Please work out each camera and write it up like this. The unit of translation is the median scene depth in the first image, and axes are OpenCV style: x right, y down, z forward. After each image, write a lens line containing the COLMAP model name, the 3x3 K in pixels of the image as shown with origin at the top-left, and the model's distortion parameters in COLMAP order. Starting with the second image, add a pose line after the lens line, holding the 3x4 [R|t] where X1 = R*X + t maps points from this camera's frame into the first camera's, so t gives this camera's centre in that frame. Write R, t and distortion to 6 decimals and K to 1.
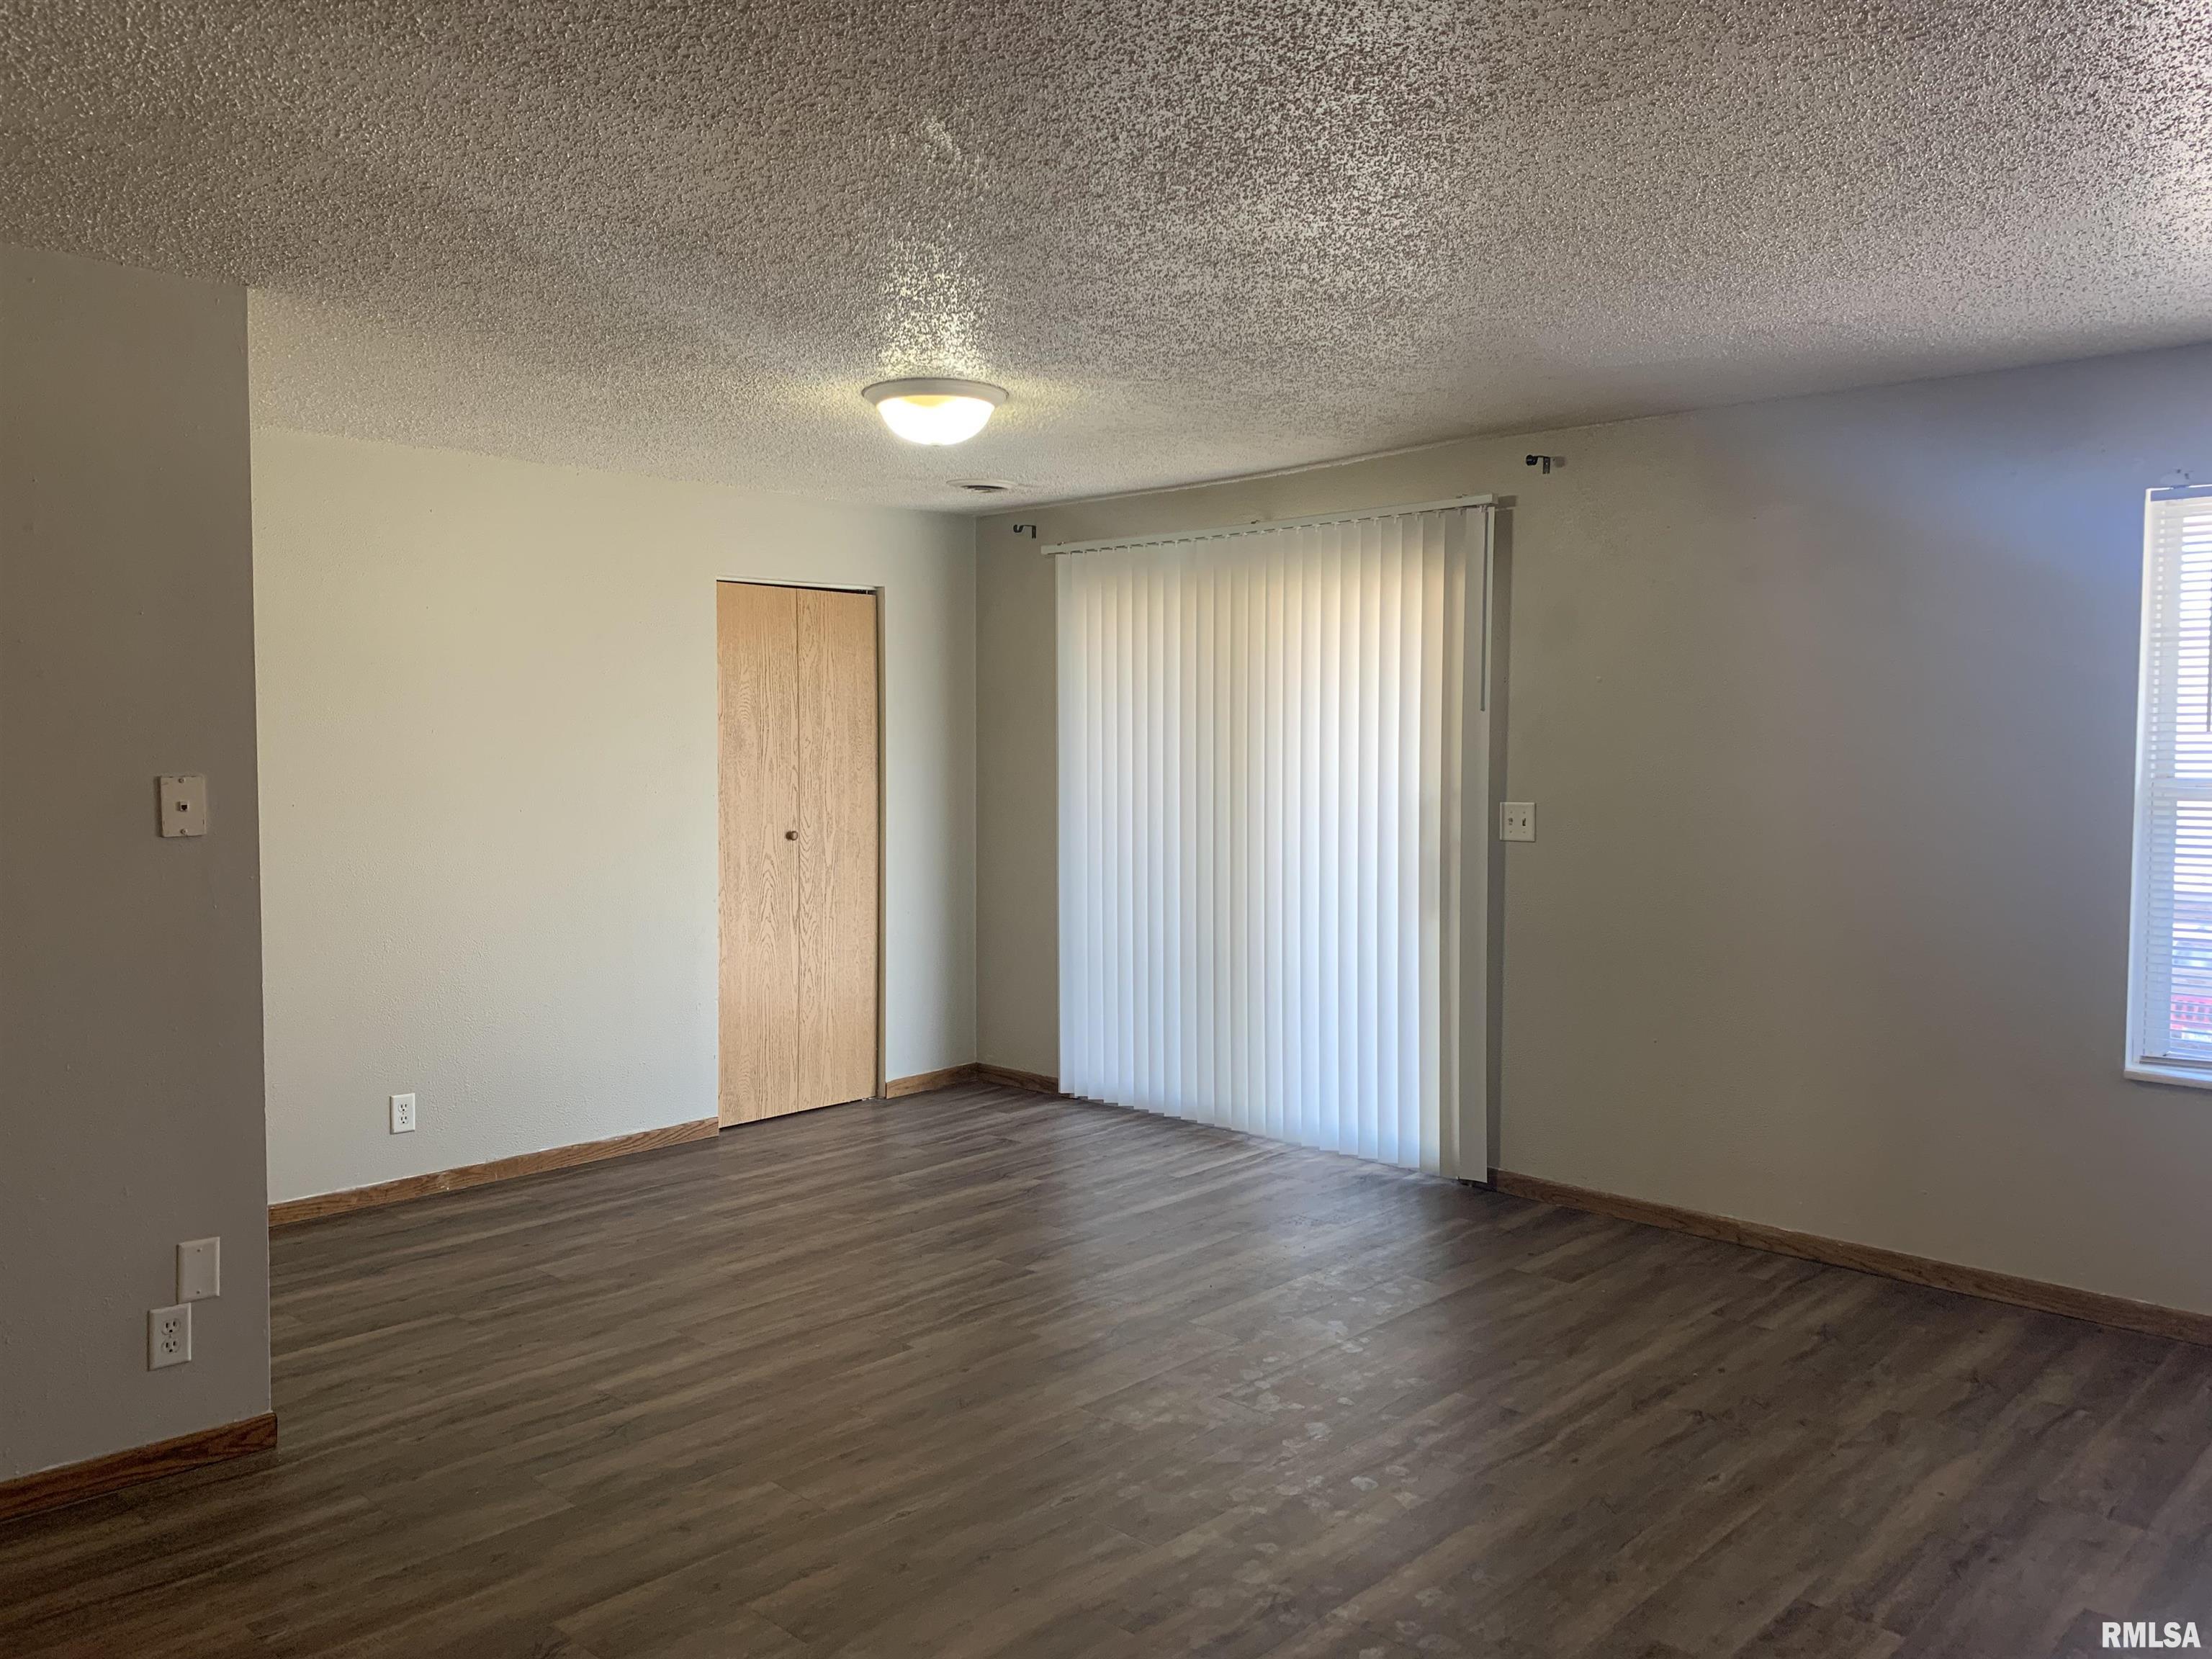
lens RADIAL K [[1682.7, 0, 1059.4], [0, 1682.7, 834.2], [0, 0, 1]] dist [0.008706, -0.004353]
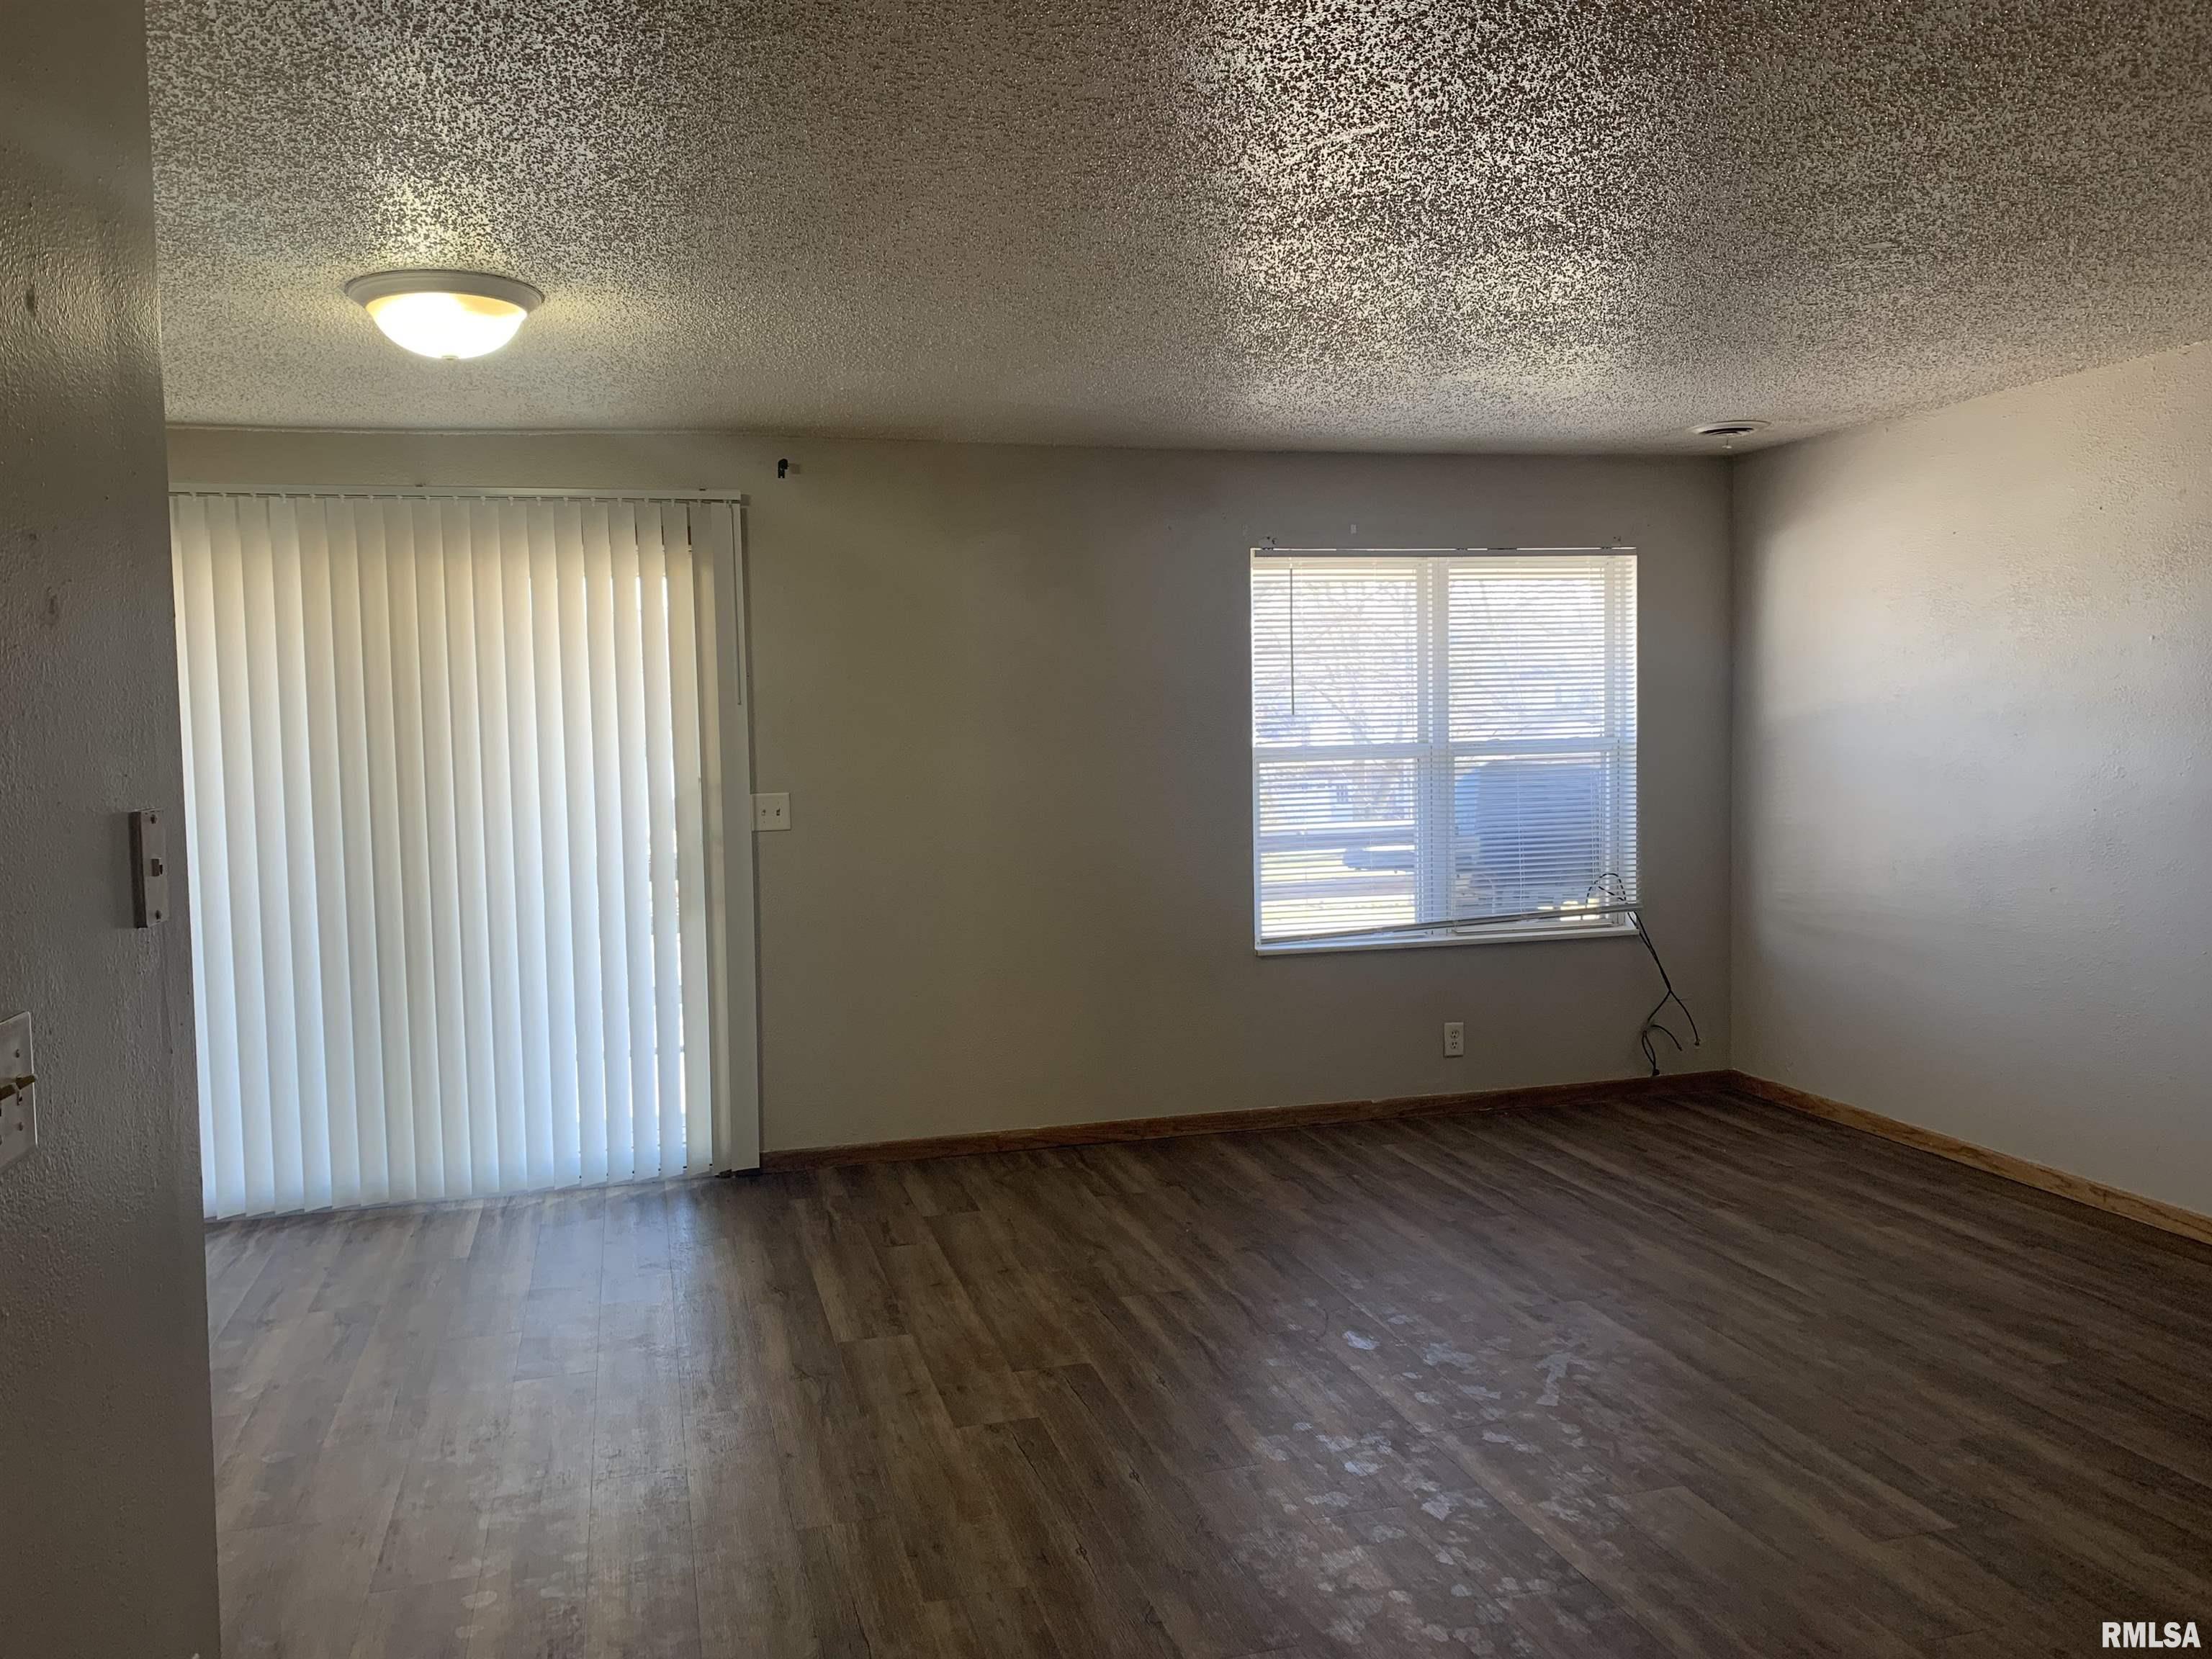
lens RADIAL K [[1737.0, 0, 1105.6], [0, 1737.0, 826.7], [0, 0, 1]] dist [0.271961, -0.588630]
pose [[0.500525, -0.069927, 0.862893, -0.679495], [0.070298, 0.996724, 0.039996, -0.033000], [-0.862863, 0.040641, 0.503801, 0.335490]]
